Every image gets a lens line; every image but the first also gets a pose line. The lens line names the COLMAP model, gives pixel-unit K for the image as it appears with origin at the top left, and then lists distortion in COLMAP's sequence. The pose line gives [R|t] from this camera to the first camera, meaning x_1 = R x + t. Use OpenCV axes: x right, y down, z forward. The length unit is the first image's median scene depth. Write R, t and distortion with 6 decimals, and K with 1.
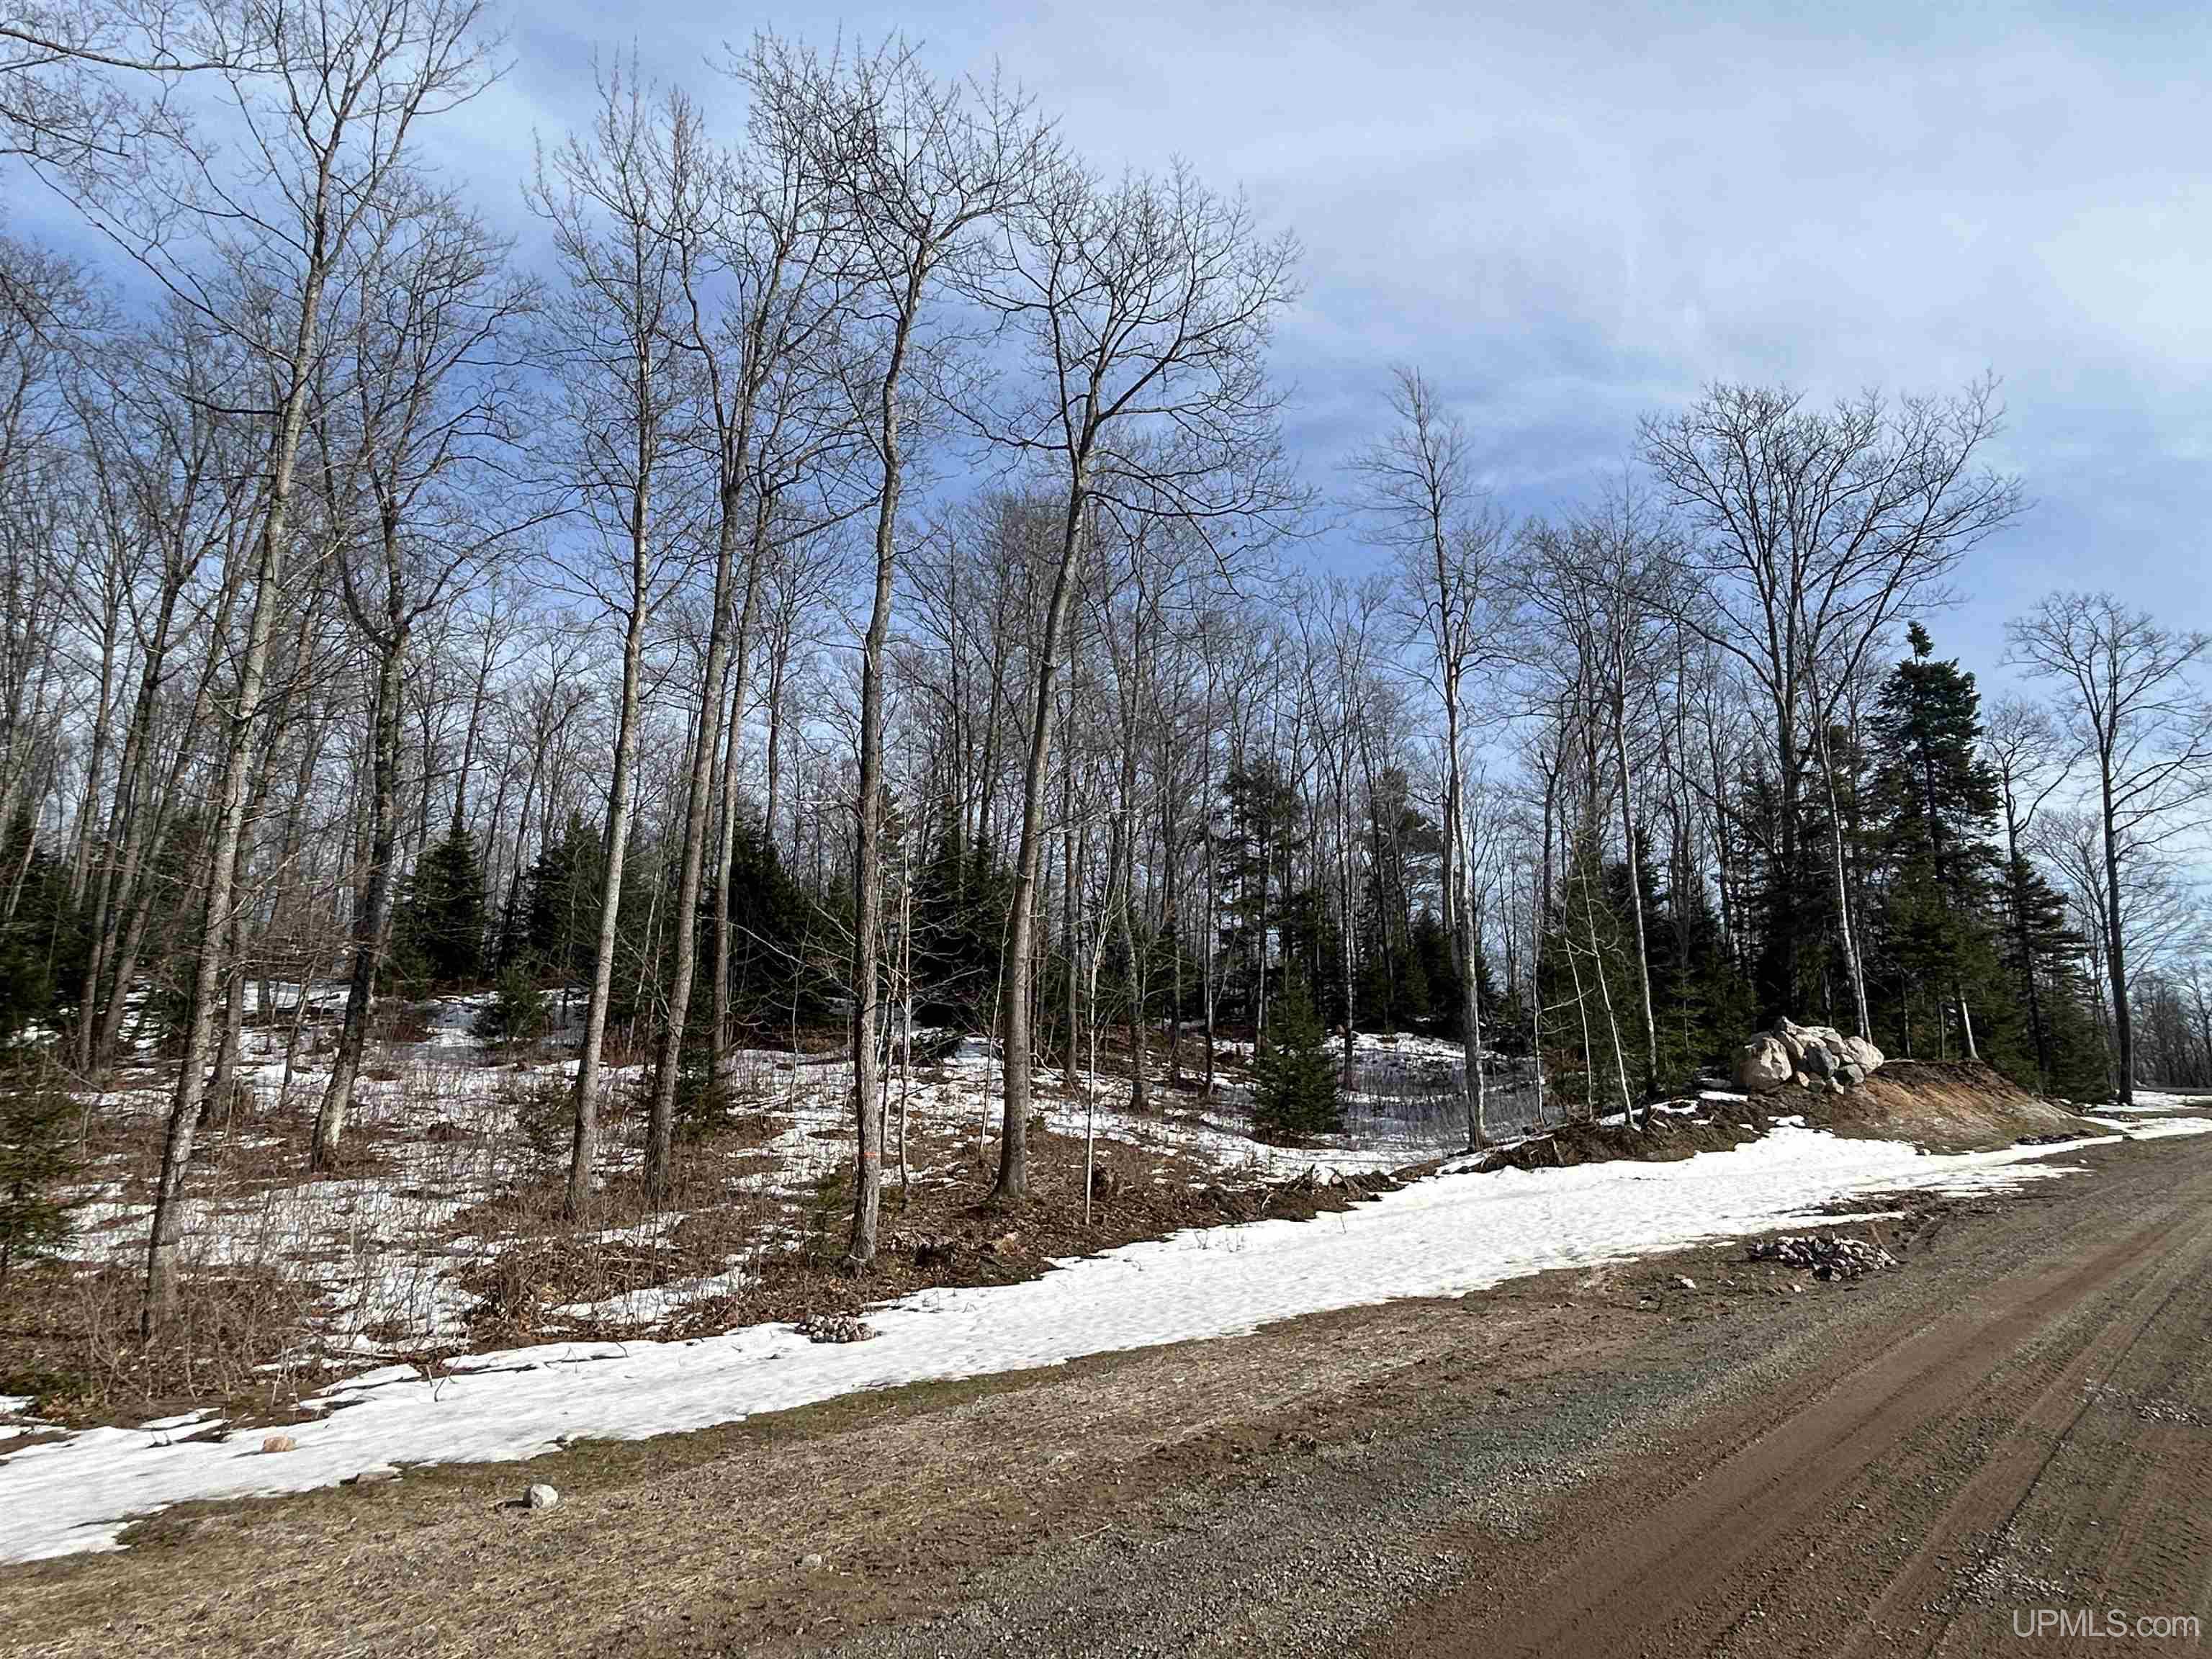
lens RADIAL K [[1278.2, 0, 1101.9], [0, 1278.2, 860.0], [0, 0, 1]] dist [0.000006, -0.000182]
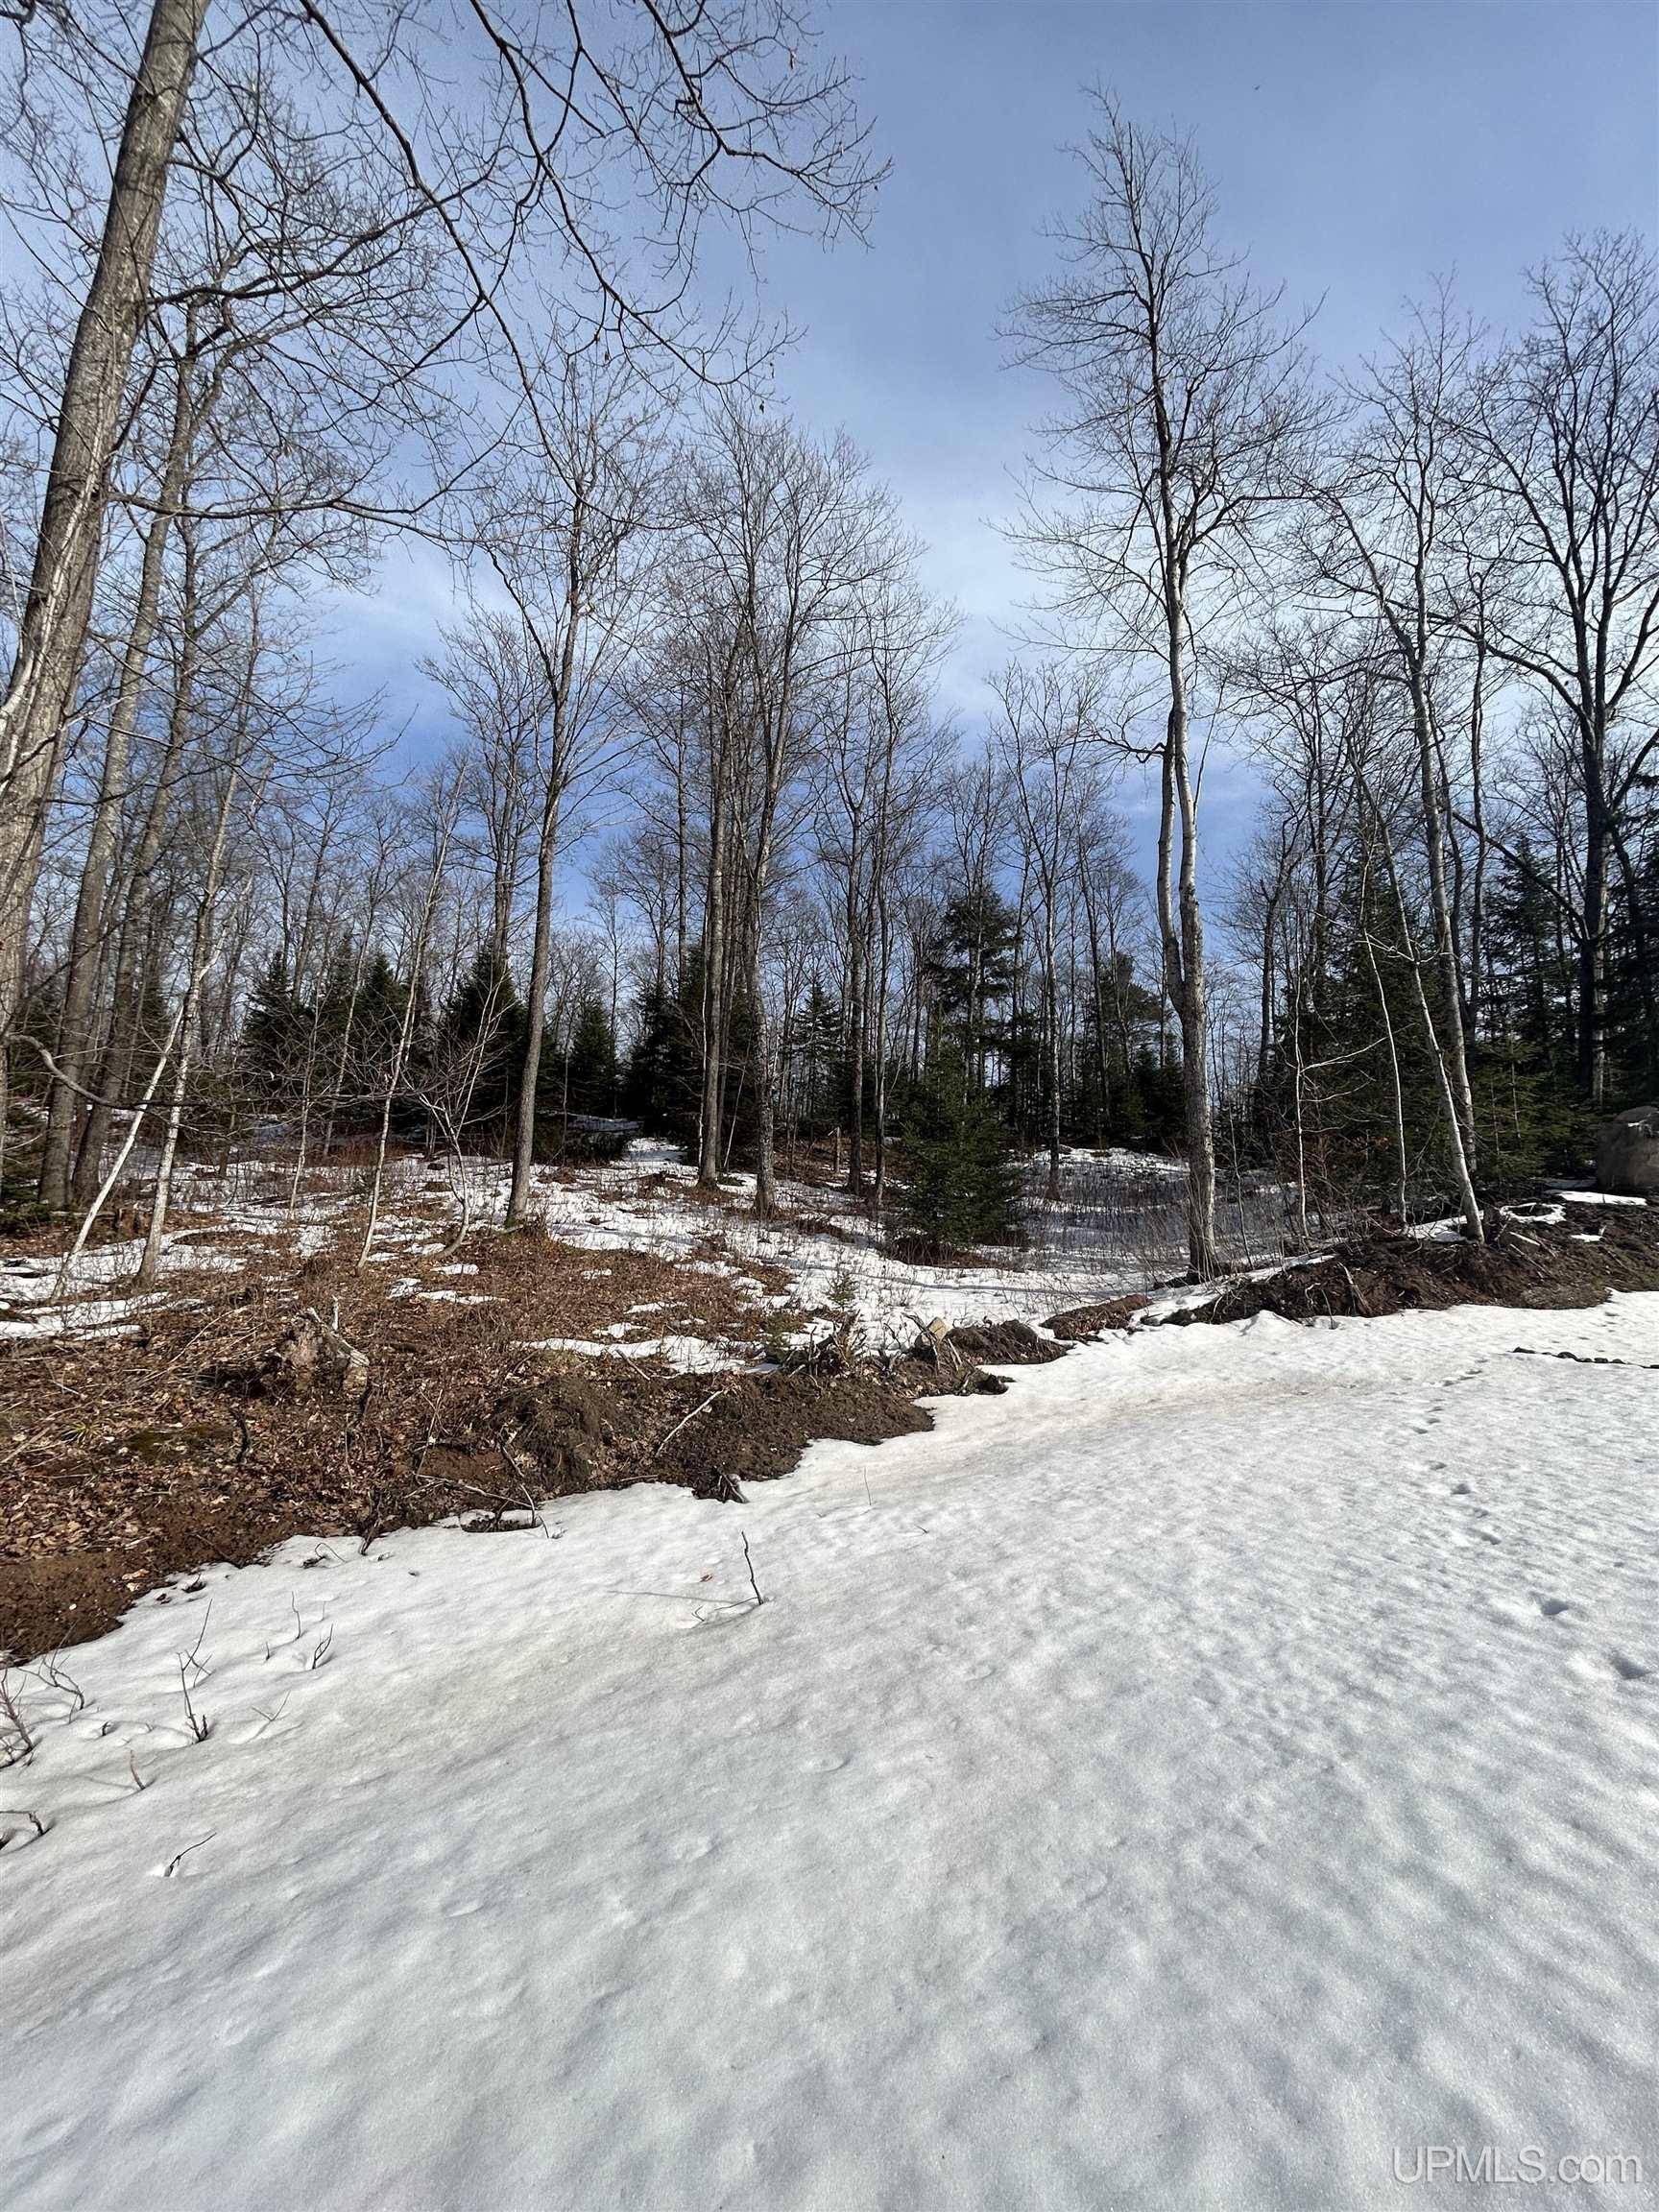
lens RADIAL K [[892.3, 0, 829.5], [0, 892.3, 1106.0], [0, 0, 1]] dist [0.014626, 0.000112]
pose [[0.995505, -0.003377, -0.094645, 0.146543], [0.009210, 0.998079, 0.061260, 0.109416], [0.094256, -0.061856, 0.993624, 0.527303]]
